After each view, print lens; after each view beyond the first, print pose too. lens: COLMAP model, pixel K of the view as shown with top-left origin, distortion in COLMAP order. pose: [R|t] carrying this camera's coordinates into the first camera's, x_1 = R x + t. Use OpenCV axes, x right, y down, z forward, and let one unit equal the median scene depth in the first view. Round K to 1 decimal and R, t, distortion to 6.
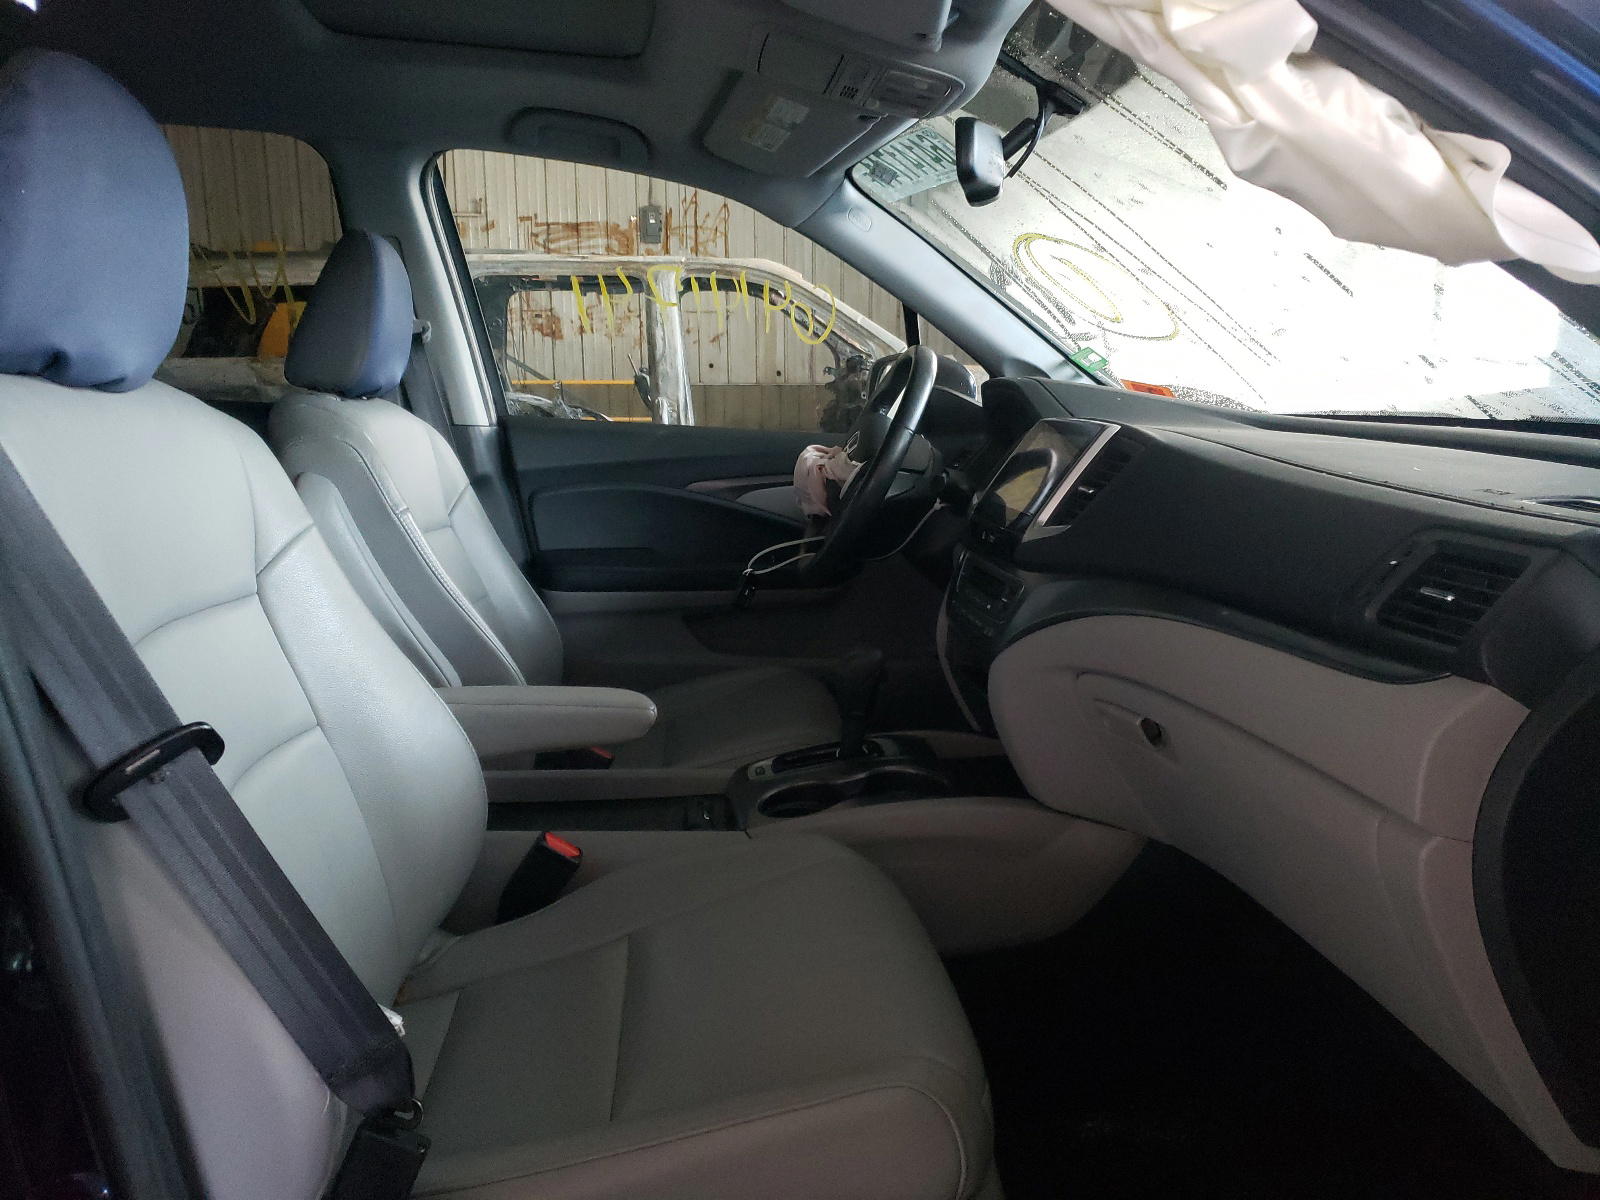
lens RADIAL K [[1222.4, 0, 800.0], [0, 1222.4, 600.0], [0, 0, 1]] dist [0.037747, -0.067879]
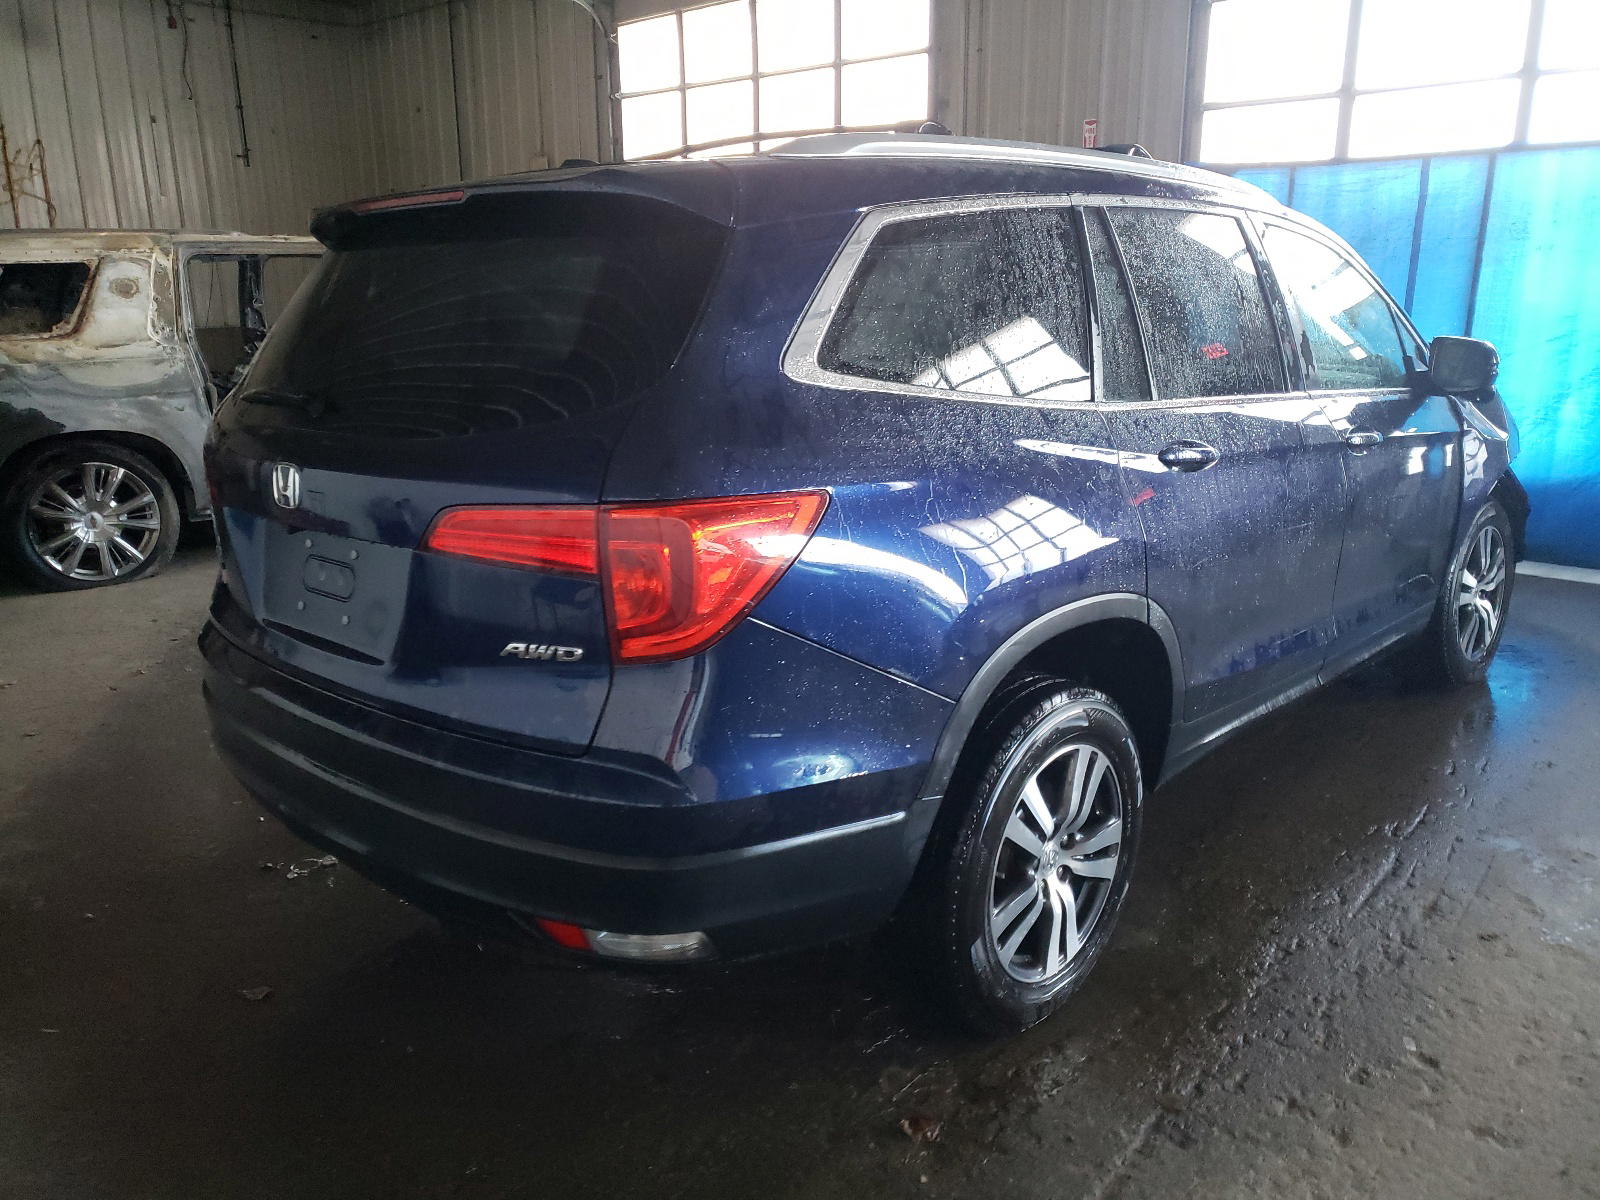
lens RADIAL K [[1222.4, 0, 800.0], [0, 1222.4, 600.0], [0, 0, 1]] dist [0.037747, -0.067879]
pose [[0.775812, -0.163338, 0.609456, -0.237591], [0.126827, 0.986567, 0.102960, 0.000061], [-0.618086, -0.002582, 0.786106, -0.091296]]
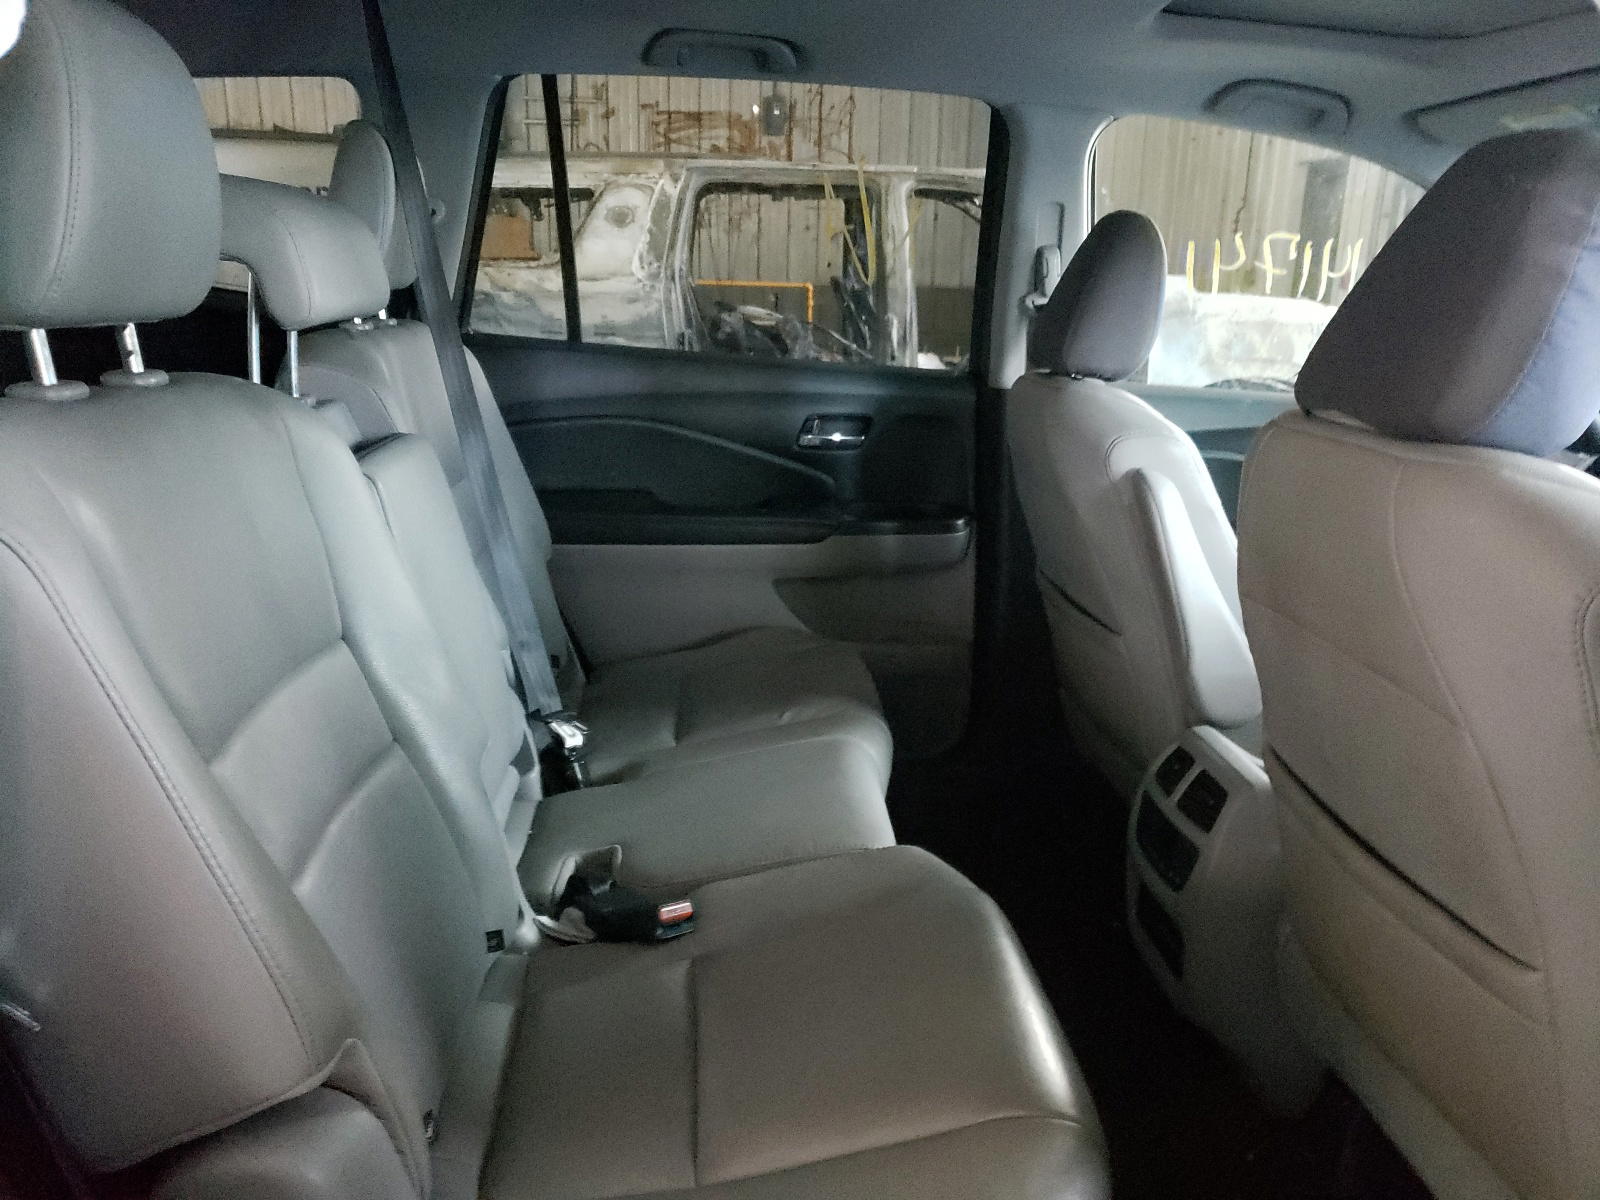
lens RADIAL K [[1222.4, 0, 800.0], [0, 1222.4, 600.0], [0, 0, 1]] dist [0.037747, -0.067879]
pose [[0.999076, 0.035170, -0.024720, -0.063953], [-0.032947, 0.995817, 0.085220, -0.007392], [0.027613, -0.084327, 0.996055, -0.001230]]
